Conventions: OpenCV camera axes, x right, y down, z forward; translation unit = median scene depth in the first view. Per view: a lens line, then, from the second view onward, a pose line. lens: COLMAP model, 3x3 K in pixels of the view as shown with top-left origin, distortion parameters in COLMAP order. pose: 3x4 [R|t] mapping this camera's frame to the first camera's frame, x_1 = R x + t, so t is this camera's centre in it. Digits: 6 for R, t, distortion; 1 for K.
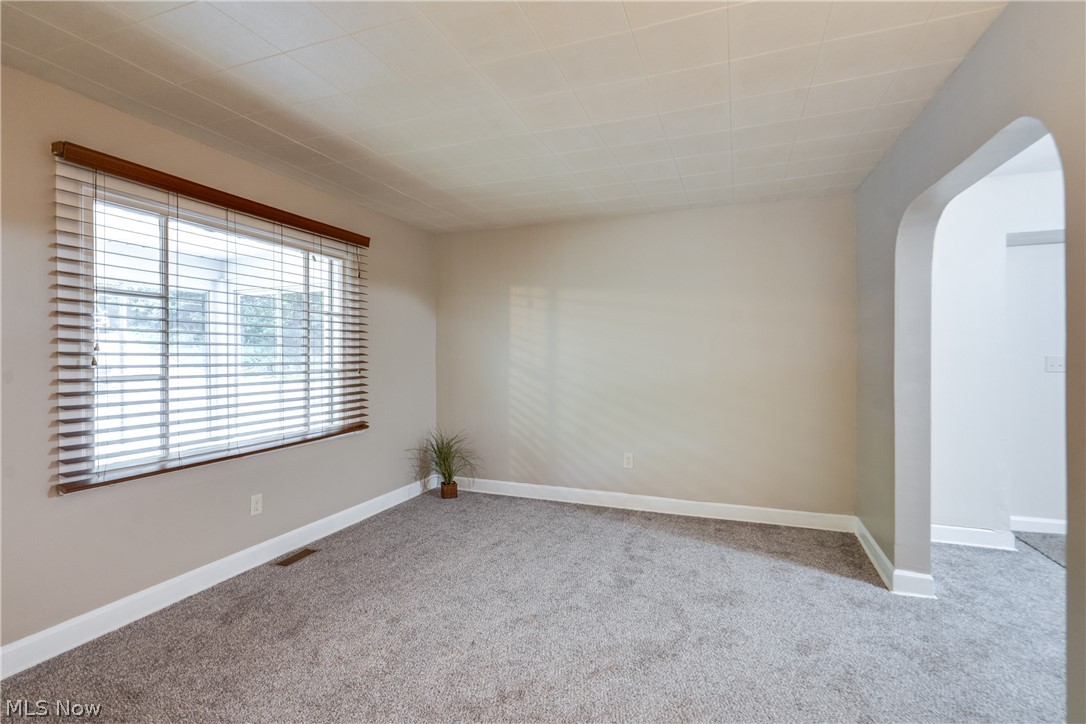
lens RADIAL K [[502.4, 0, 539.8], [0, 502.4, 357.5], [0, 0, 1]] dist [-0.001302, 0.000023]
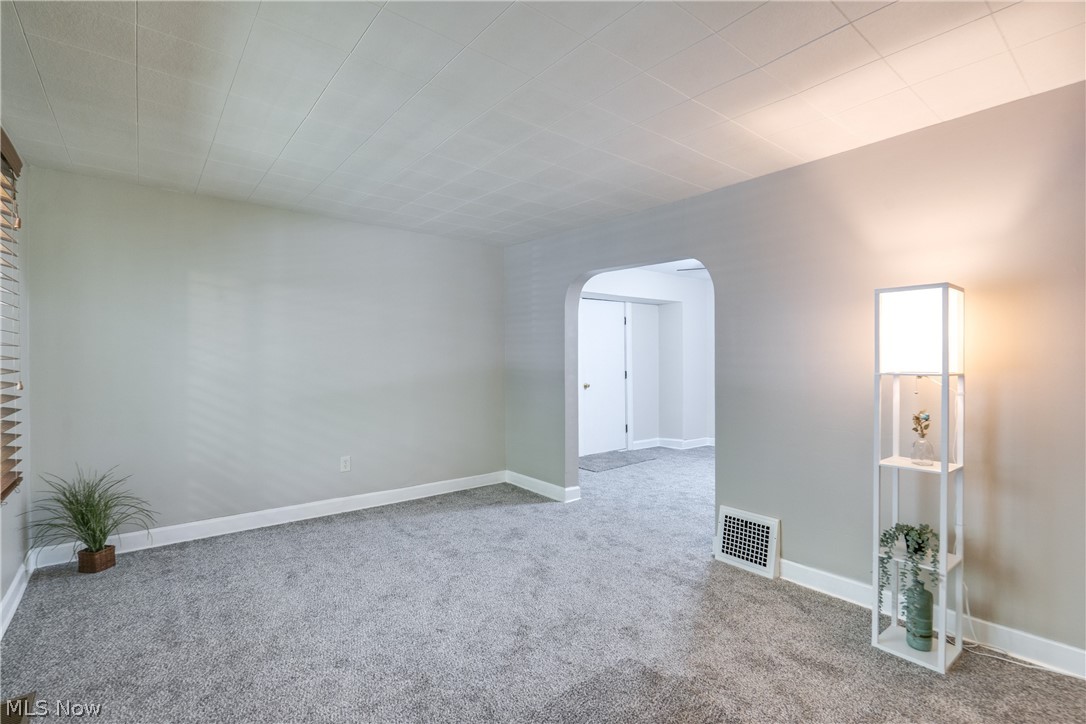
lens RADIAL K [[509.6, 0, 546.0], [0, 509.6, 360.5], [0, 0, 1]] dist [-0.001478, 0.000320]
pose [[0.487673, 0.000185, 0.873027, -0.617950], [0.002725, 0.999995, -0.001734, -0.000518], [-0.873022, 0.003225, 0.487669, 0.175052]]
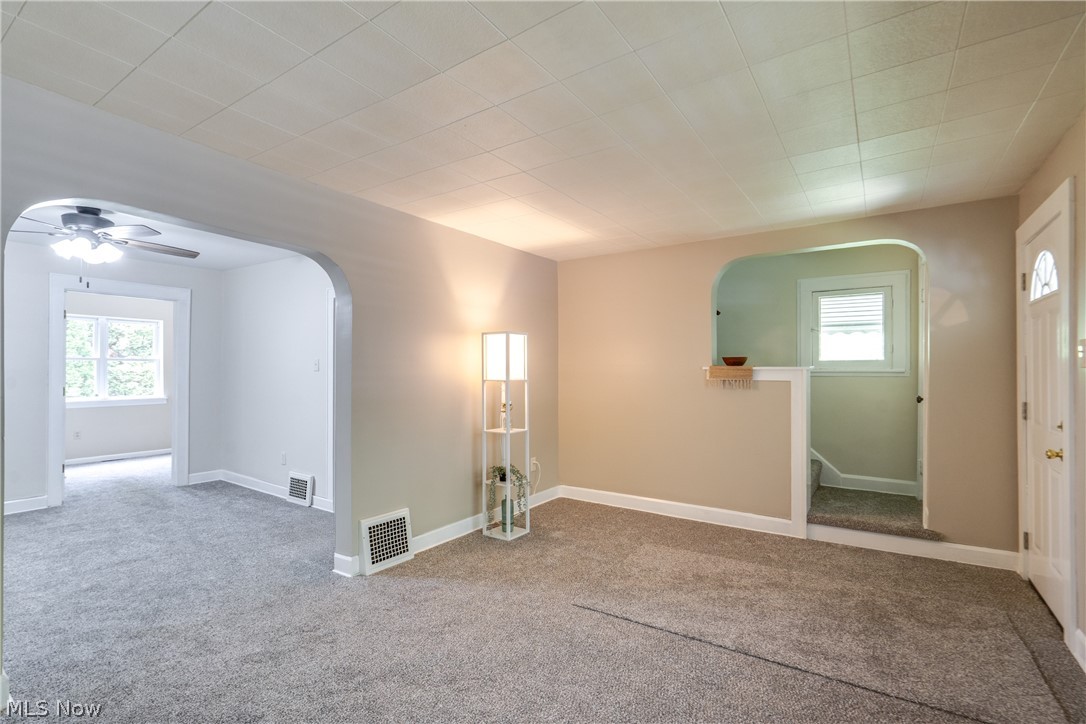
lens RADIAL K [[488.4, 0, 539.3], [0, 488.4, 365.9], [0, 0, 1]] dist [-0.000231, 0.000276]
pose [[-0.974497, 0.002012, 0.224393, -0.147318], [0.000832, 0.999985, -0.005352, -0.009332], [-0.224401, -0.005029, -0.974484, 1.155500]]
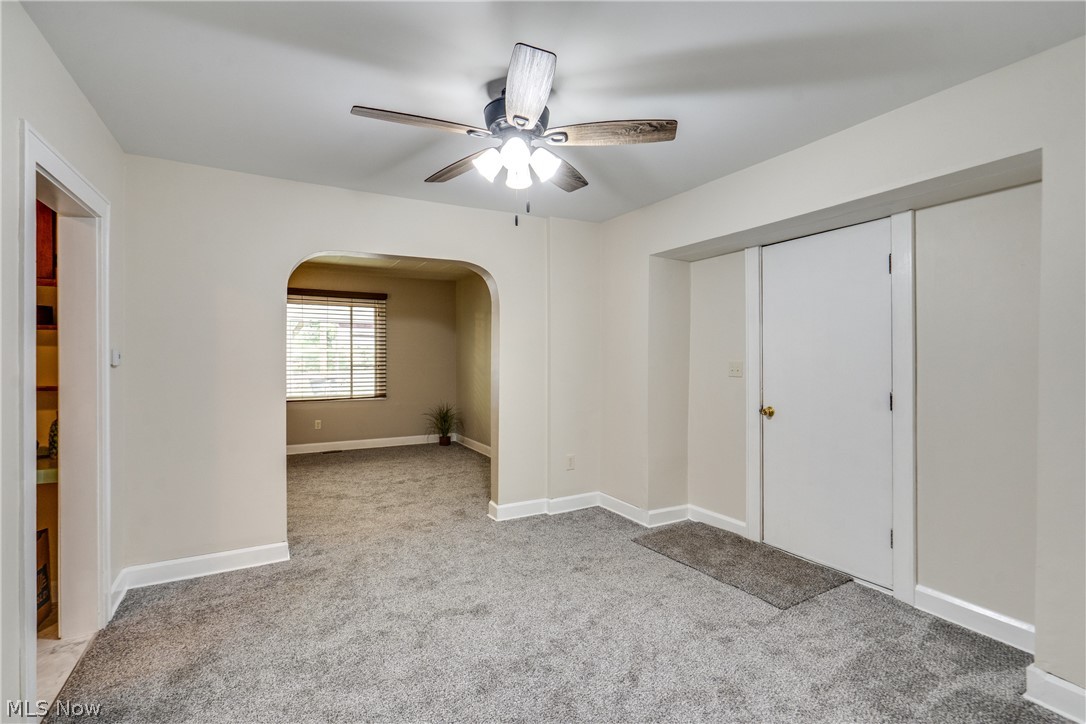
lens RADIAL K [[489.9, 0, 527.3], [0, 489.9, 354.3], [0, 0, 1]] dist [-0.000867, -0.000146]
pose [[0.770955, 0.000173, -0.636890, 1.360387], [-0.001279, 0.999998, -0.001276, -0.018417], [0.636888, 0.001799, 0.770954, -0.065413]]
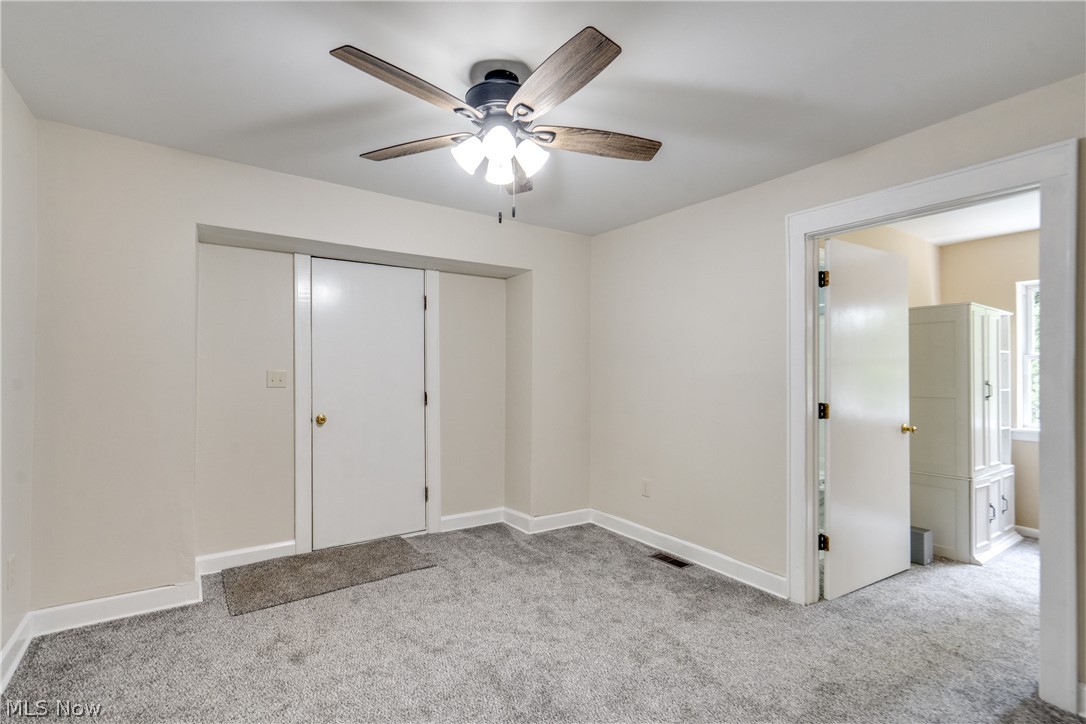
lens RADIAL K [[491.9, 0, 539.5], [0, 491.9, 373.5], [0, 0, 1]] dist [-0.001593, -0.000348]
pose [[0.561294, 0.006507, 0.827591, 0.542168], [-0.004236, 0.999979, -0.004990, 0.002167], [-0.827605, -0.000705, 0.561310, 0.057866]]
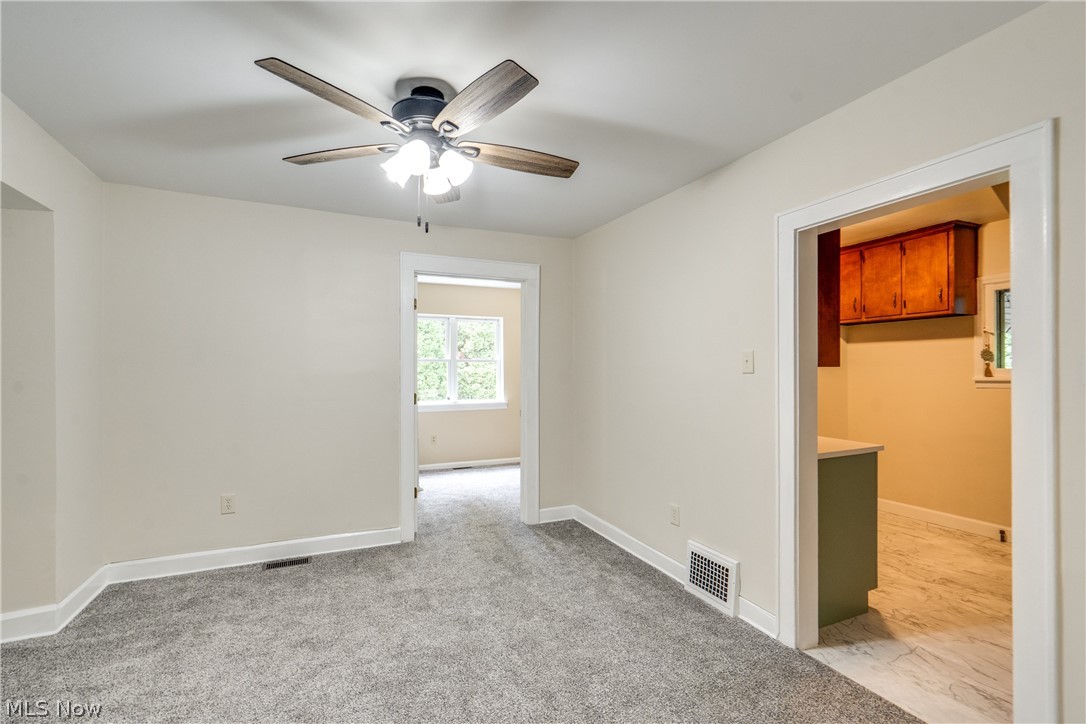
lens RADIAL K [[485.5, 0, 549.3], [0, 485.5, 370.6], [0, 0, 1]] dist [0.001393, 0.000315]
pose [[-0.721323, 0.003583, 0.692590, 0.468958], [0.005497, 0.999985, 0.000551, -0.008479], [-0.692577, 0.004204, -0.721331, 0.709268]]
